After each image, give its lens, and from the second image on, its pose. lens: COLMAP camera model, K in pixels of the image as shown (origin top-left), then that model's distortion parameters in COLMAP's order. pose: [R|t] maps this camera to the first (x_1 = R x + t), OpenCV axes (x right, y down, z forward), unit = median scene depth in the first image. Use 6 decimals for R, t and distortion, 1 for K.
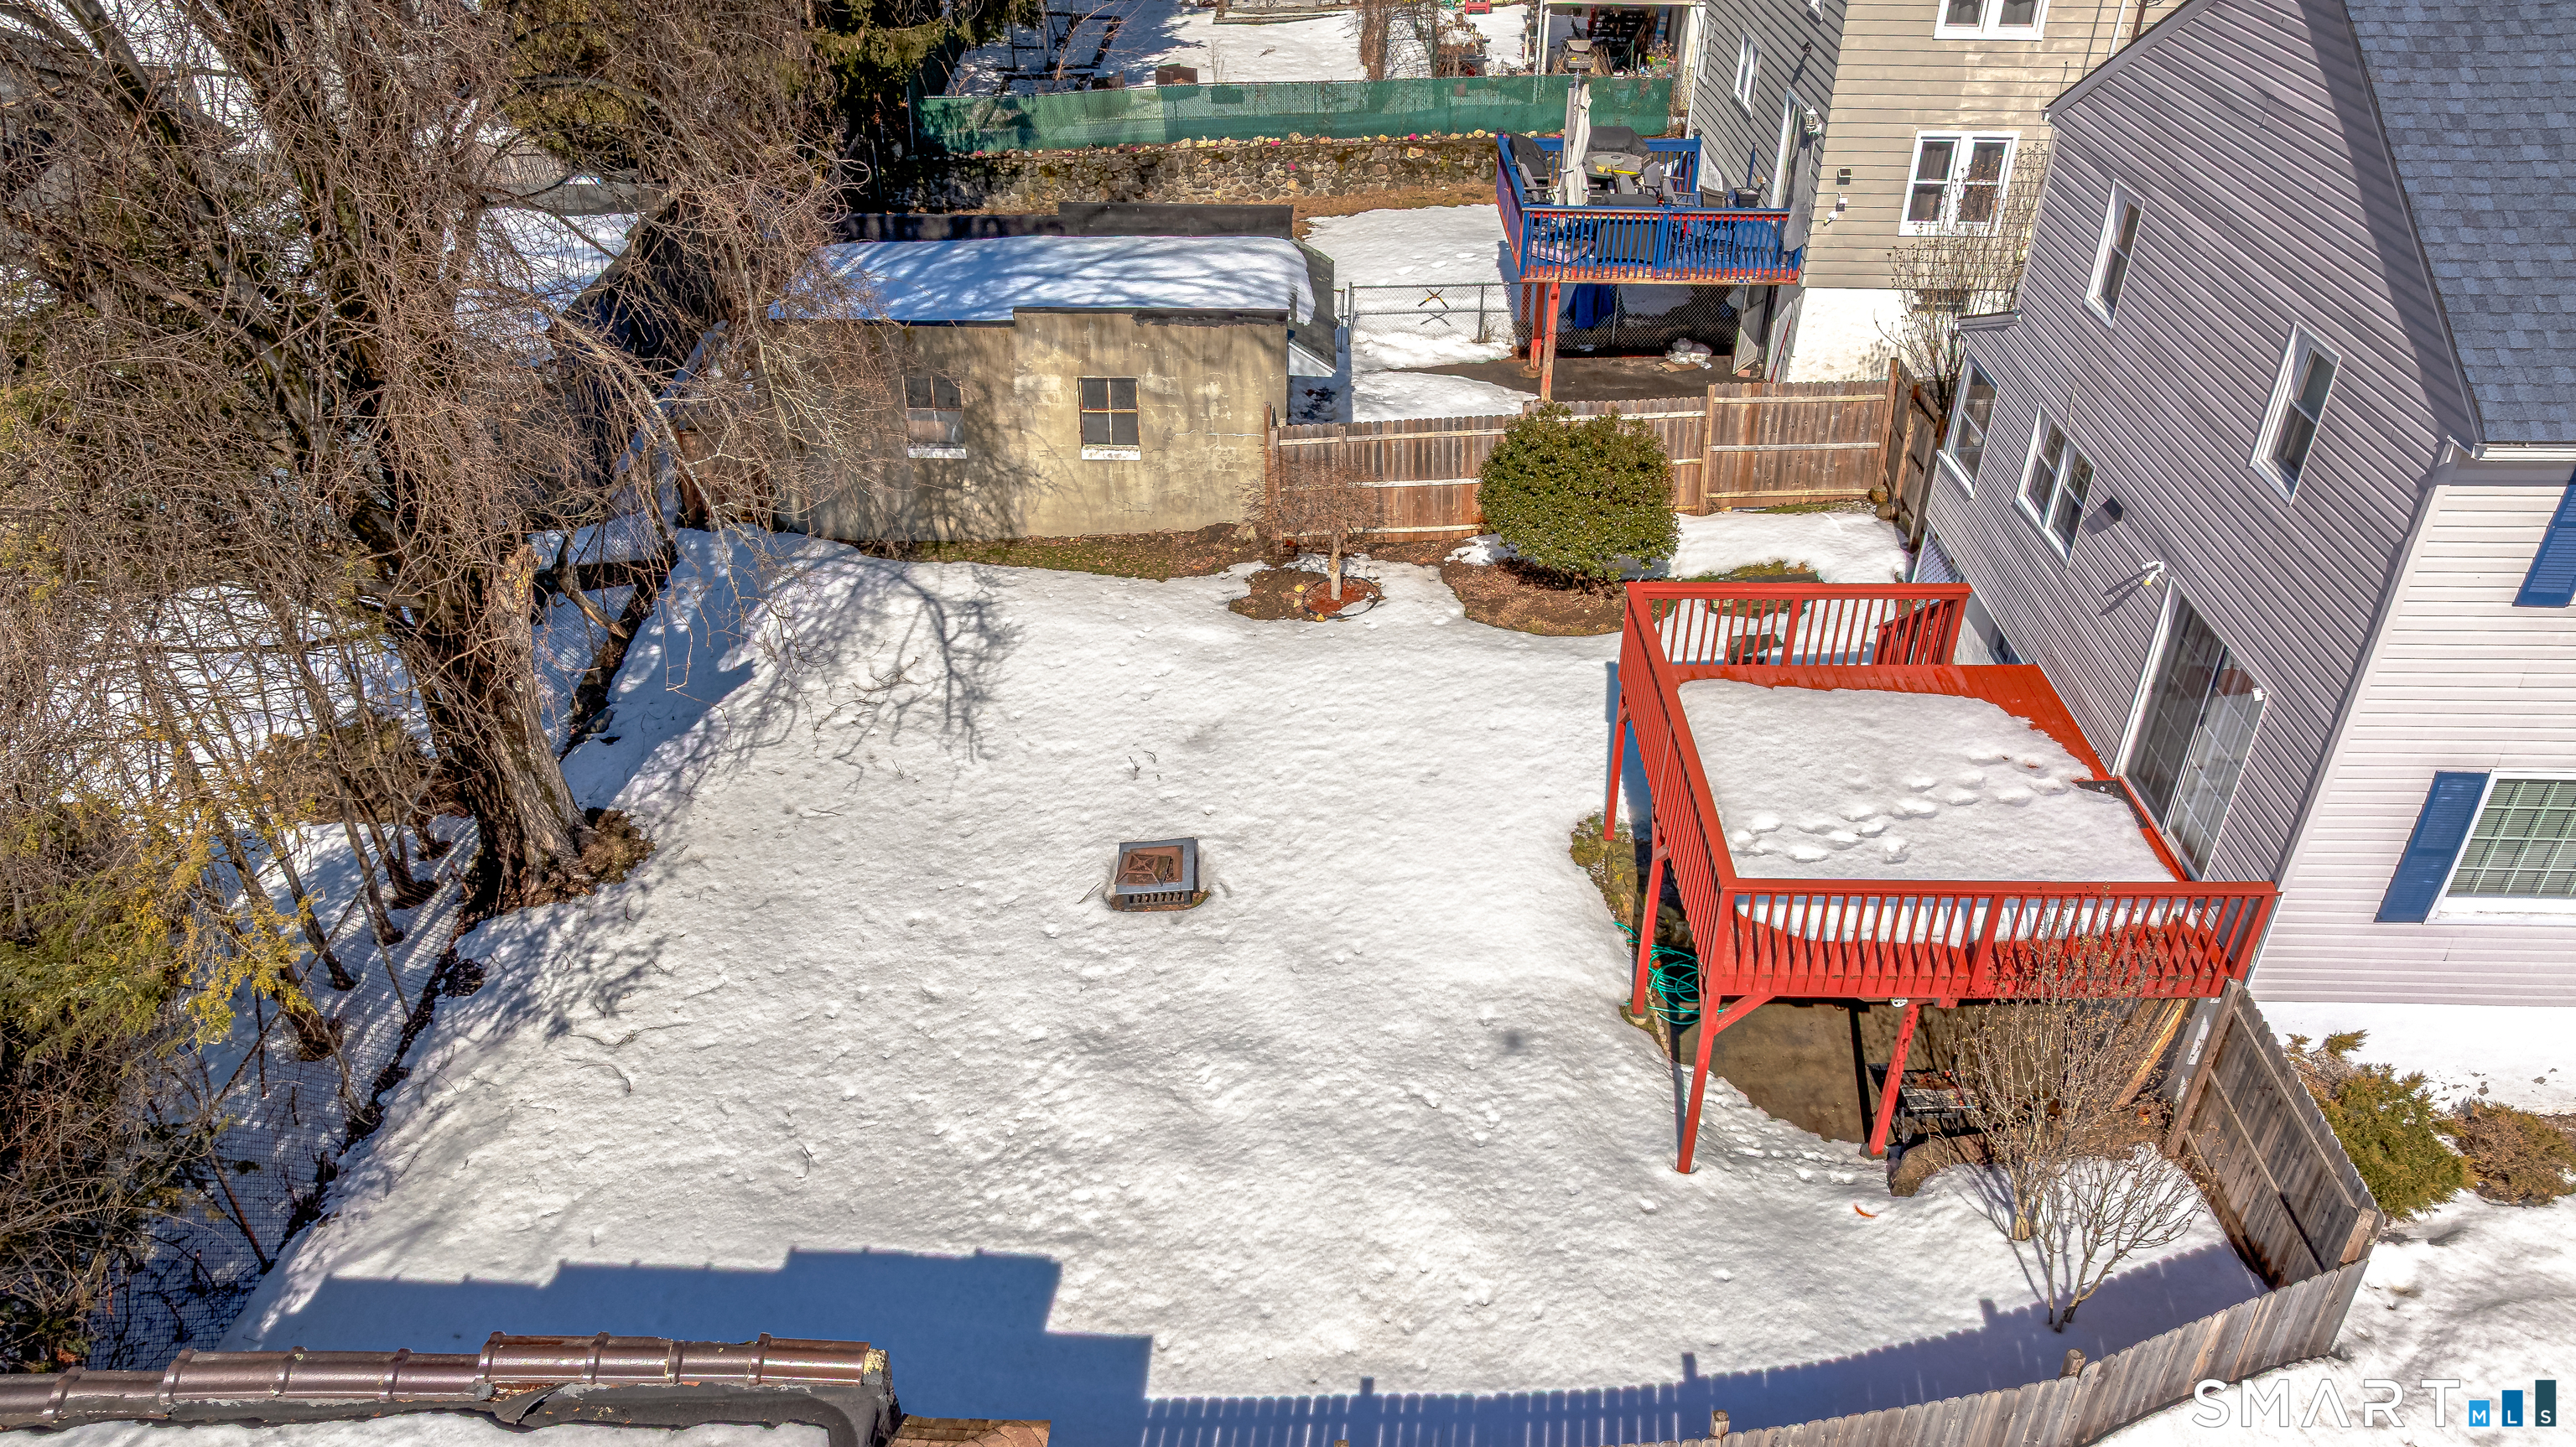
lens RADIAL K [[1819.1, 0, 1289.3], [0, 1819.1, 723.7], [0, 0, 1]] dist [0.003723, 0.015221]
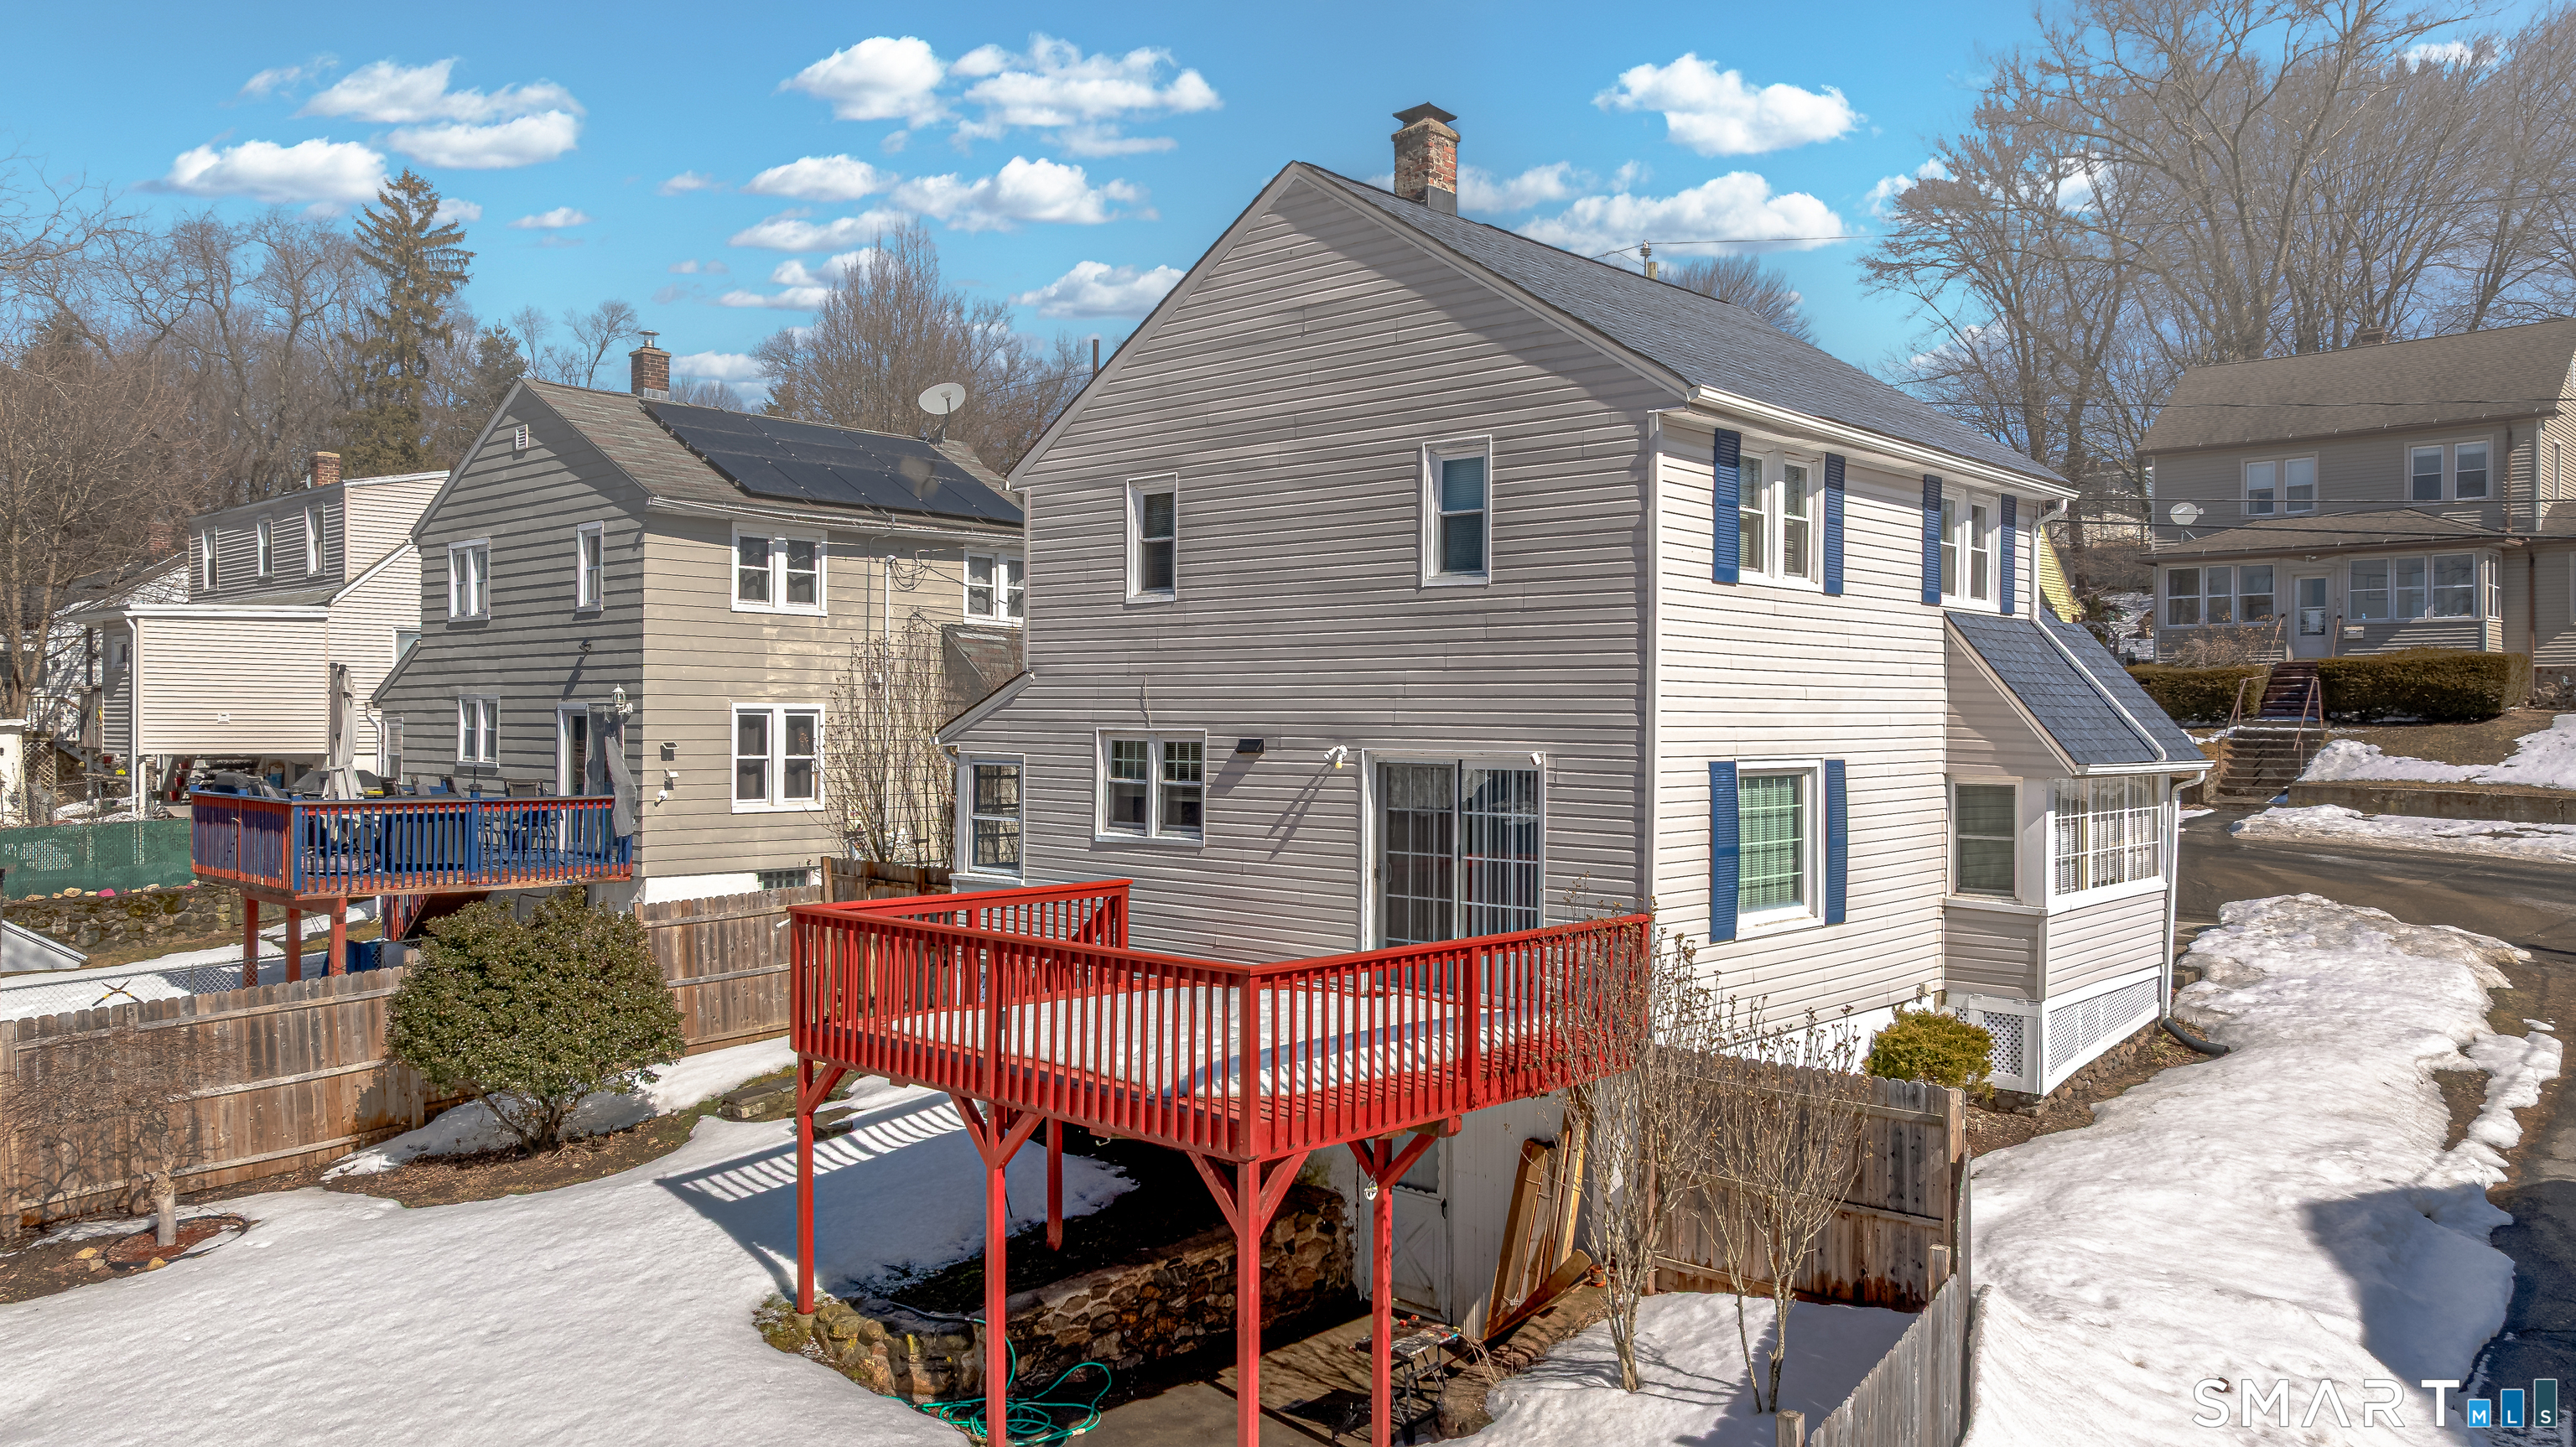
lens RADIAL K [[1819.1, 0, 1280.3], [0, 1819.1, 723.7], [0, 0, 1]] dist [0.003723, 0.015221]
pose [[0.687559, -0.005635, 0.726107, -0.165230], [0.391488, 0.845065, -0.364146, 0.157601], [-0.611555, 0.534634, 0.583238, 0.282328]]
